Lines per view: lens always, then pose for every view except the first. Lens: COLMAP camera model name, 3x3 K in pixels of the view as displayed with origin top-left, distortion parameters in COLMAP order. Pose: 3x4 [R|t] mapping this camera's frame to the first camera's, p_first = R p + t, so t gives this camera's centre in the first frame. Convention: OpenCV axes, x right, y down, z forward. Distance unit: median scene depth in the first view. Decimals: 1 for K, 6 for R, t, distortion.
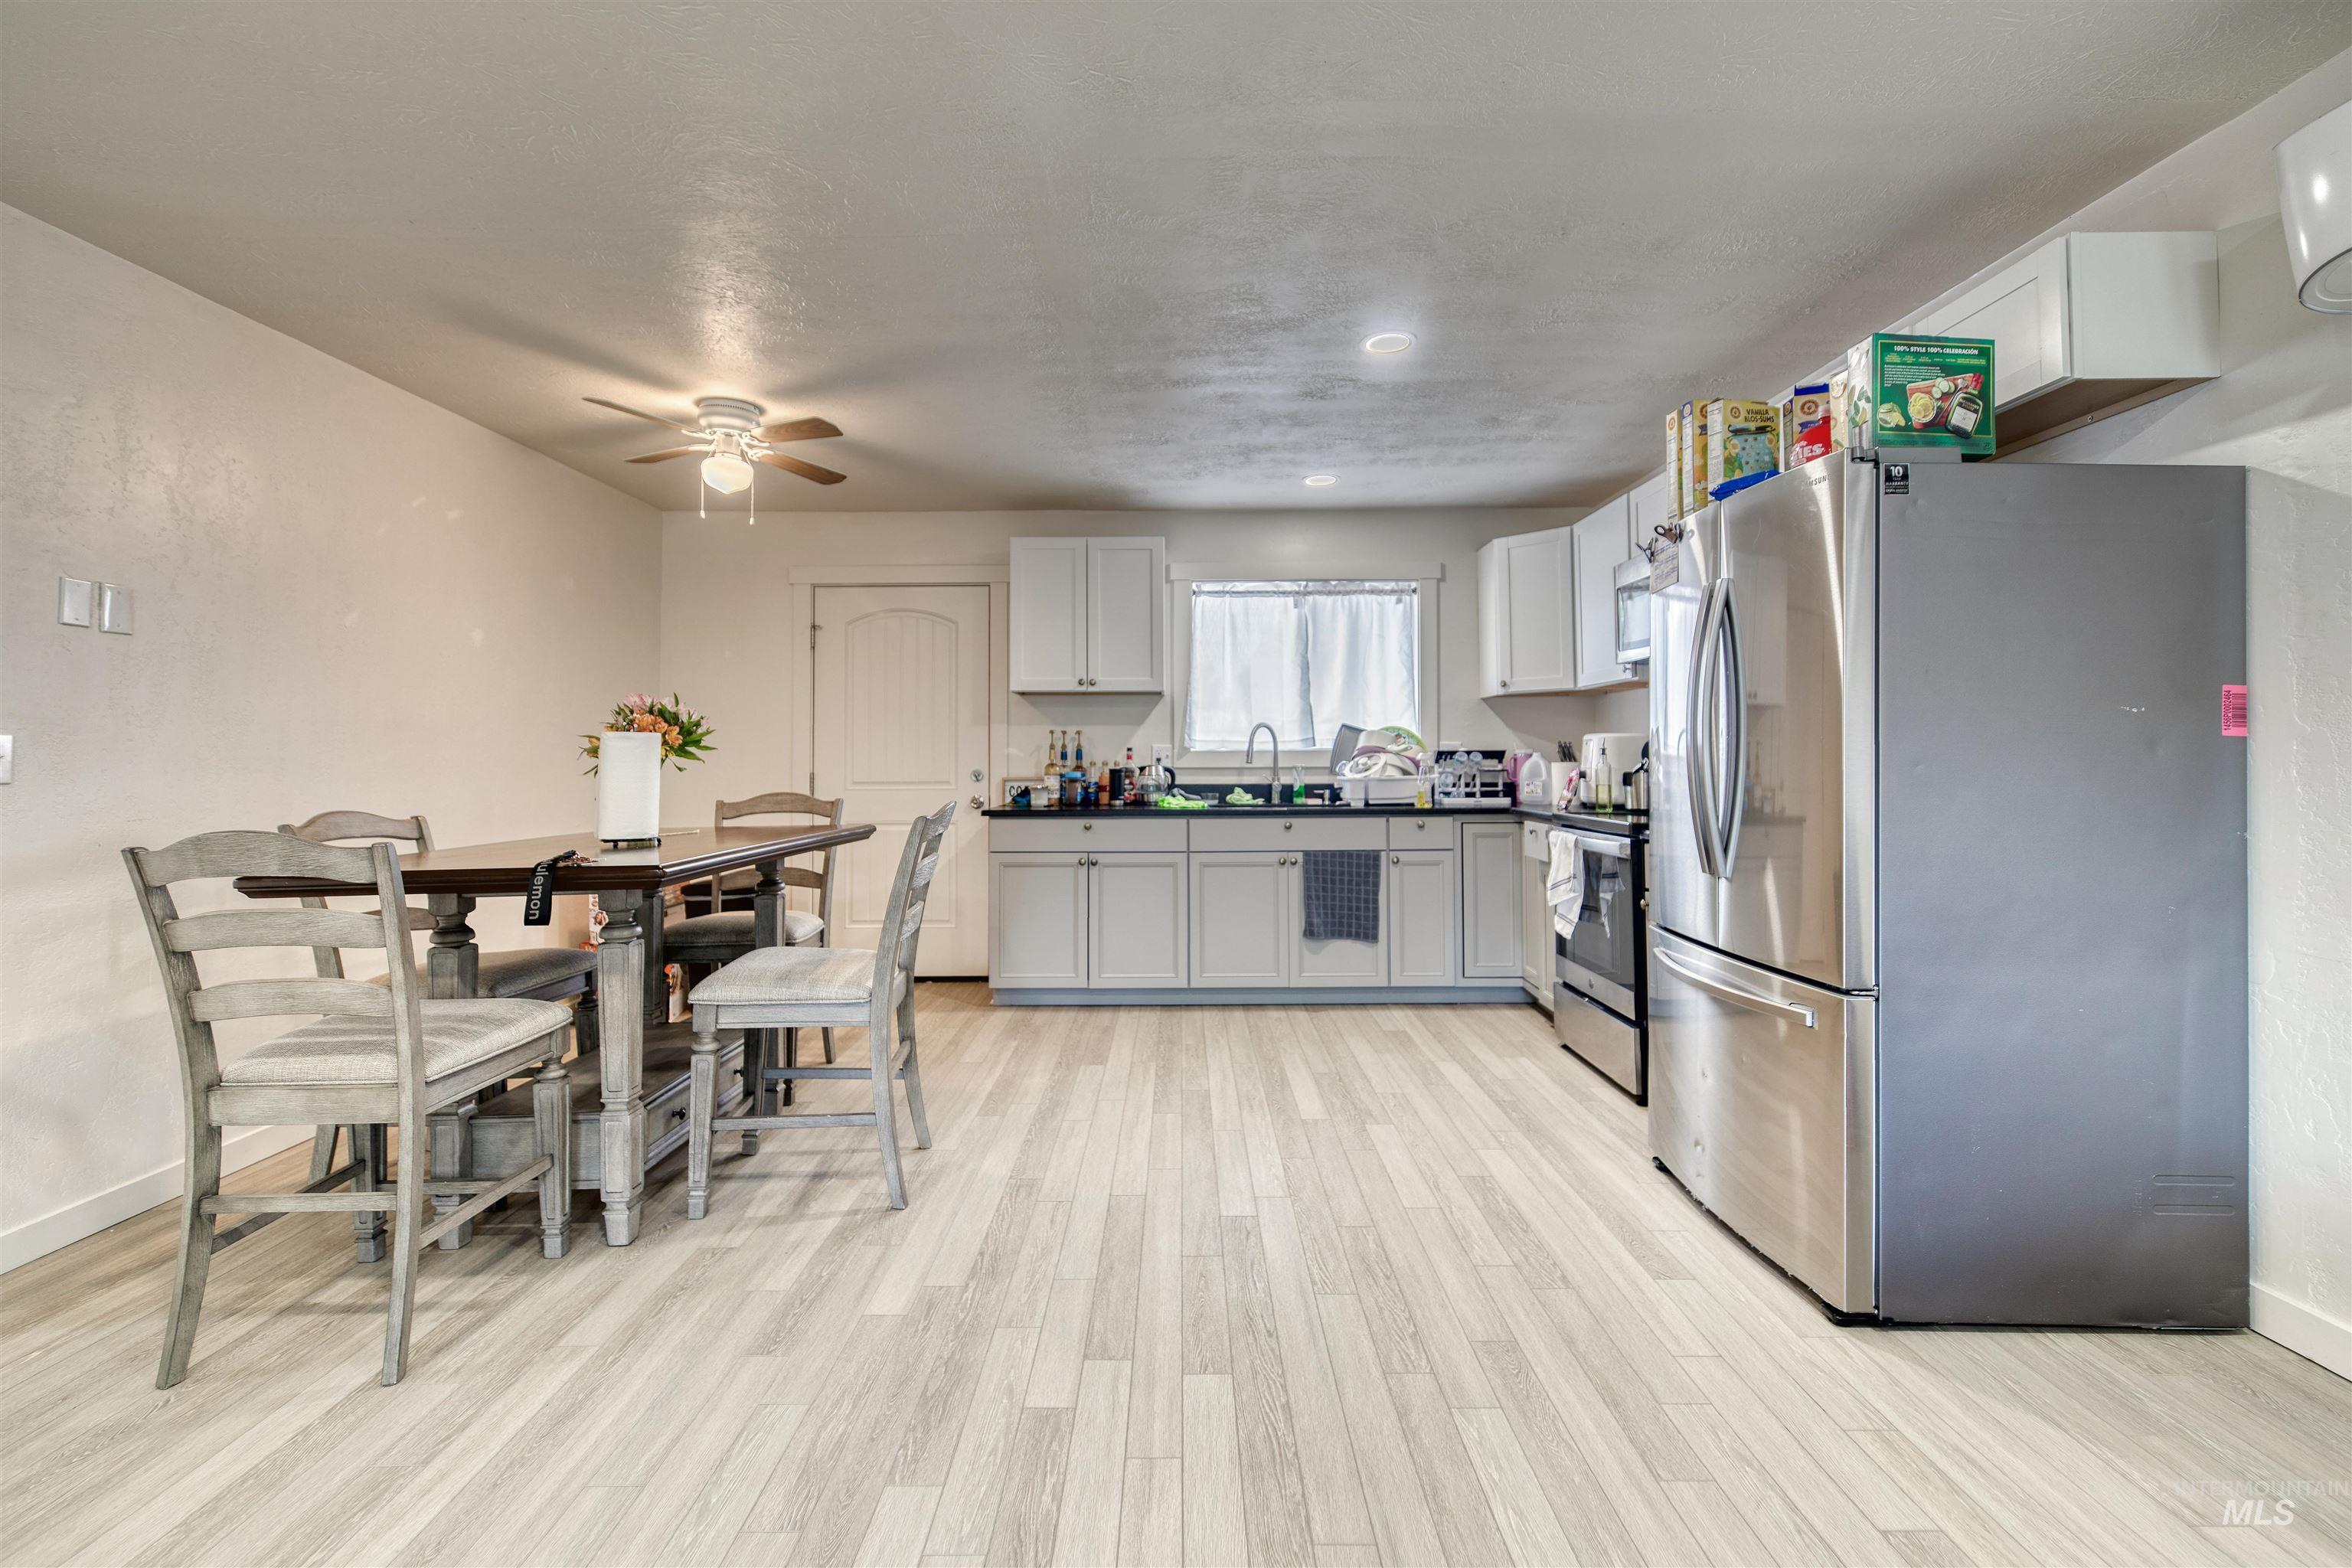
lens RADIAL K [[1062.5, 0, 1173.4], [0, 1062.5, 767.6], [0, 0, 1]] dist [0.006606, -0.000932]
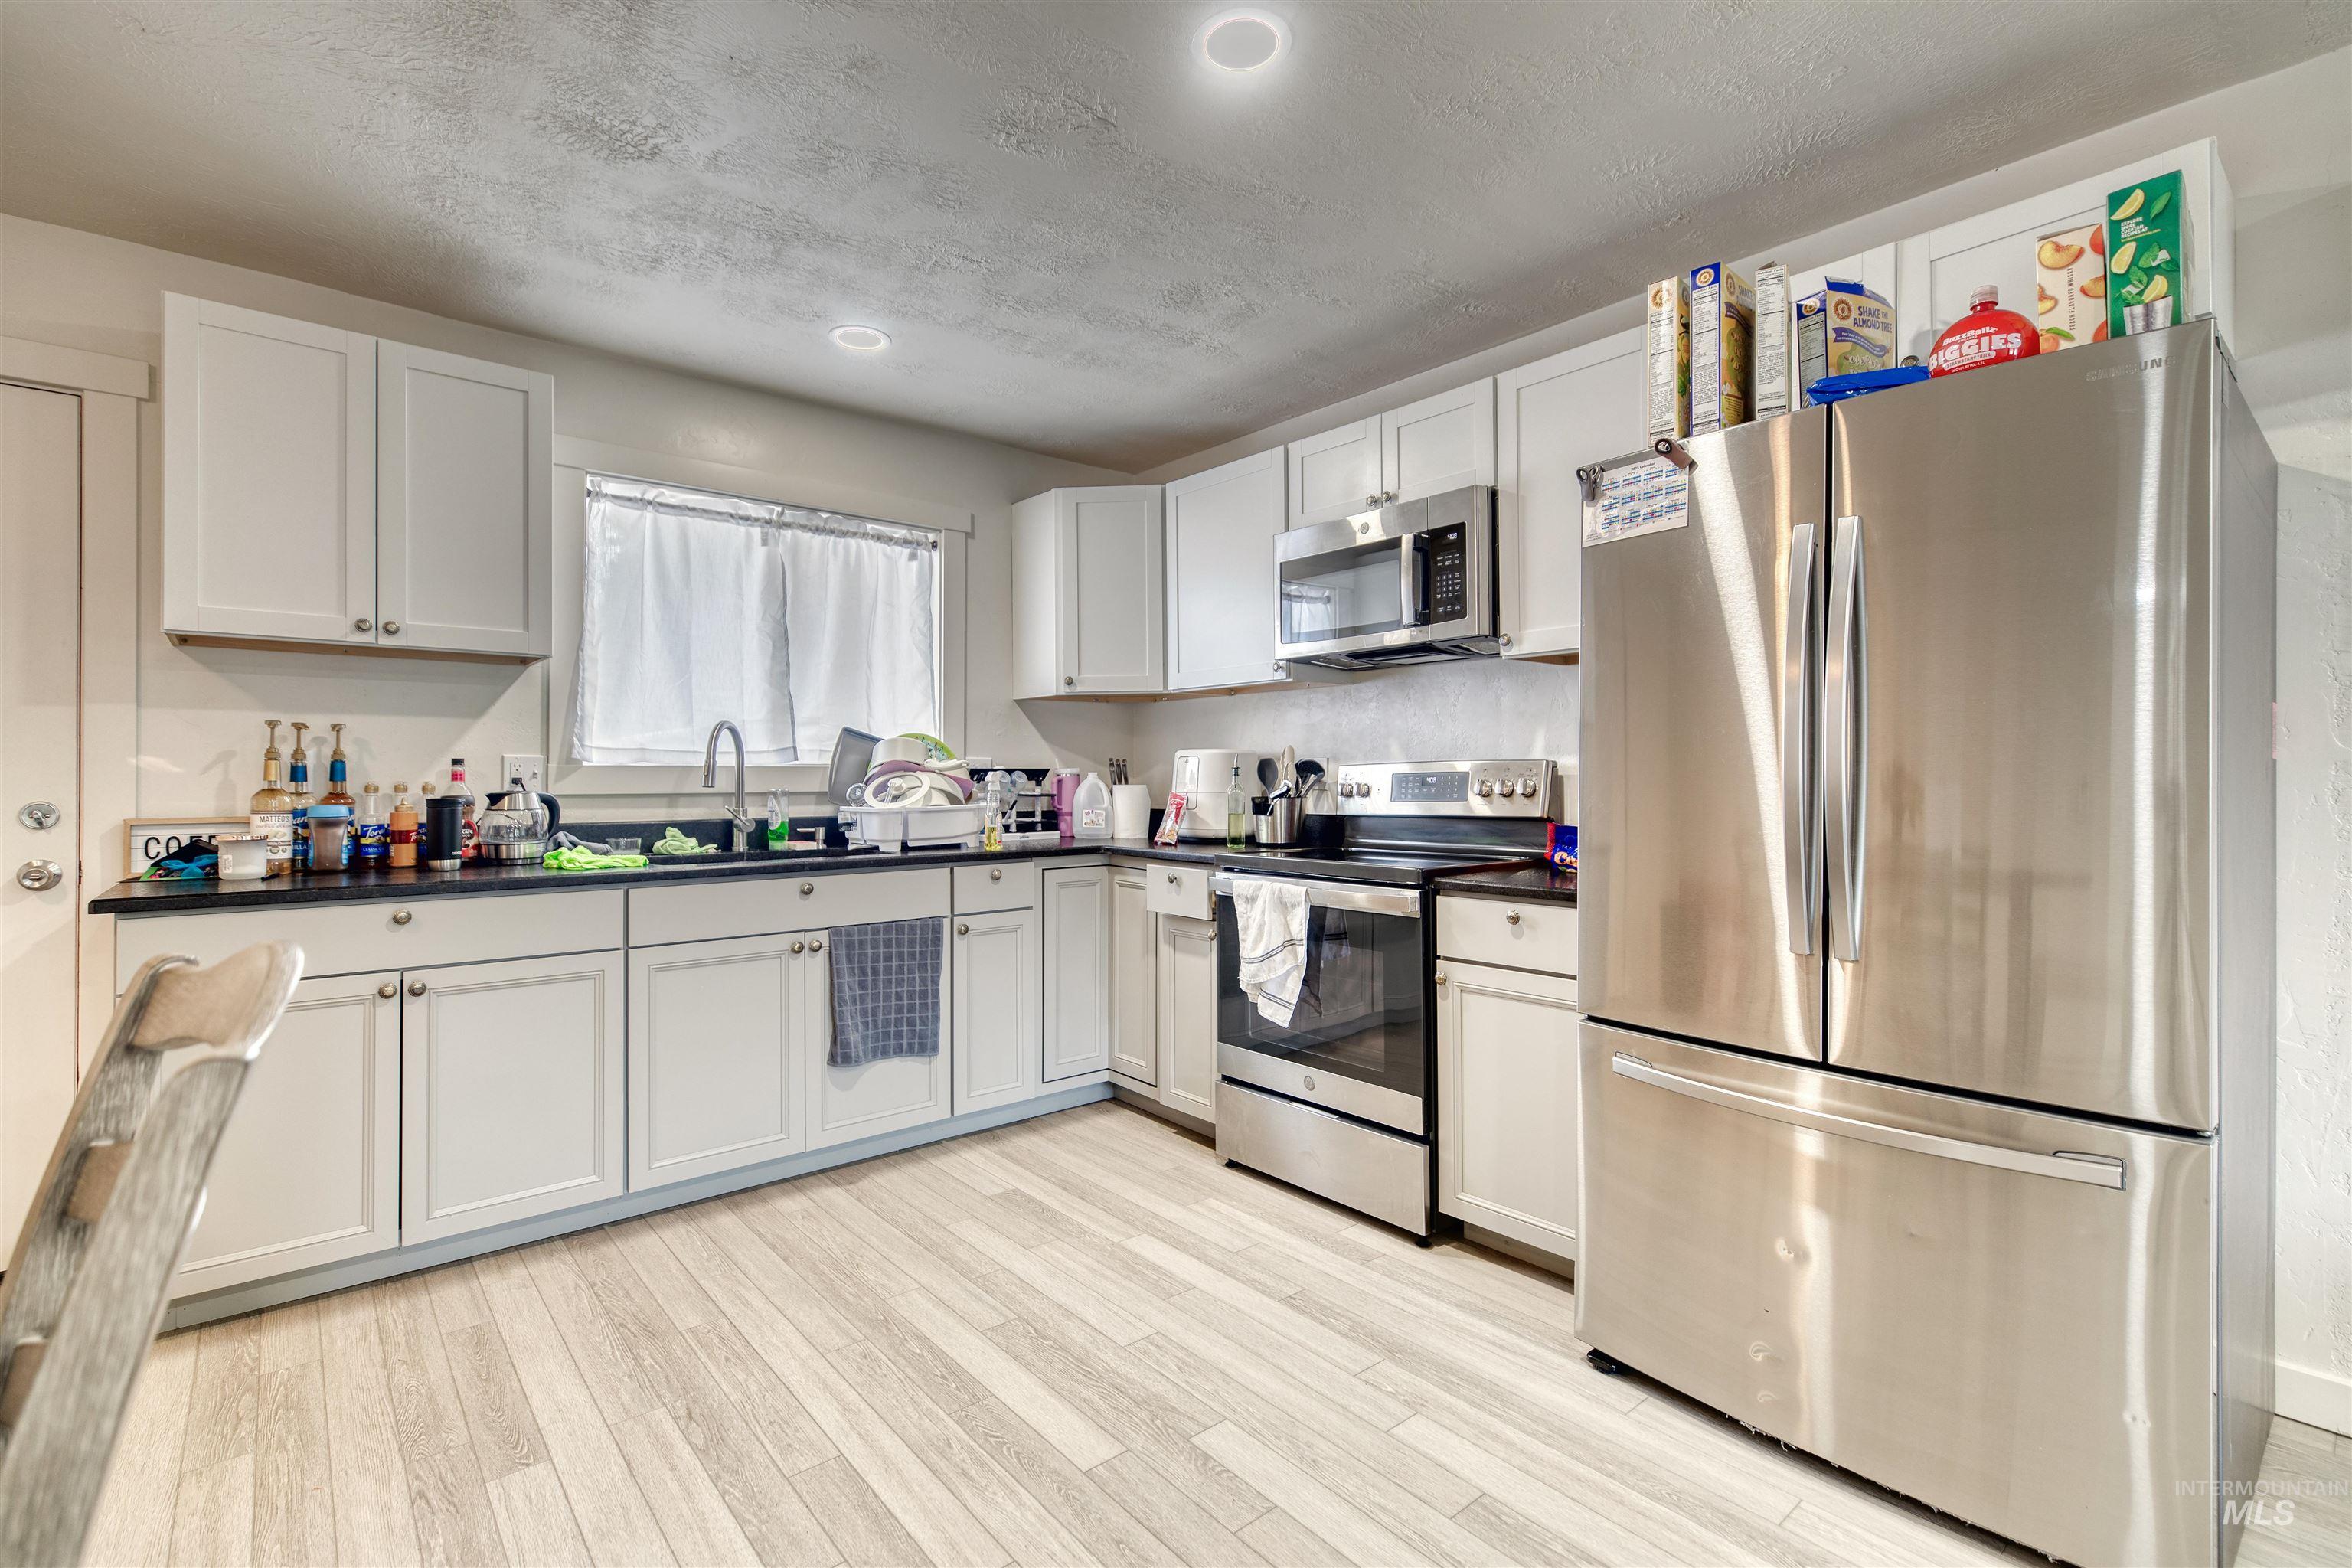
lens RADIAL K [[1062.5, 0, 1181.7], [0, 1062.5, 784.4], [0, 0, 1]] dist [0.006606, -0.000932]
pose [[0.760709, -0.001622, 0.649091, -0.115136], [0.002947, 0.999995, -0.000955, -0.004225], [-0.649086, 0.002639, 0.760710, 0.359960]]
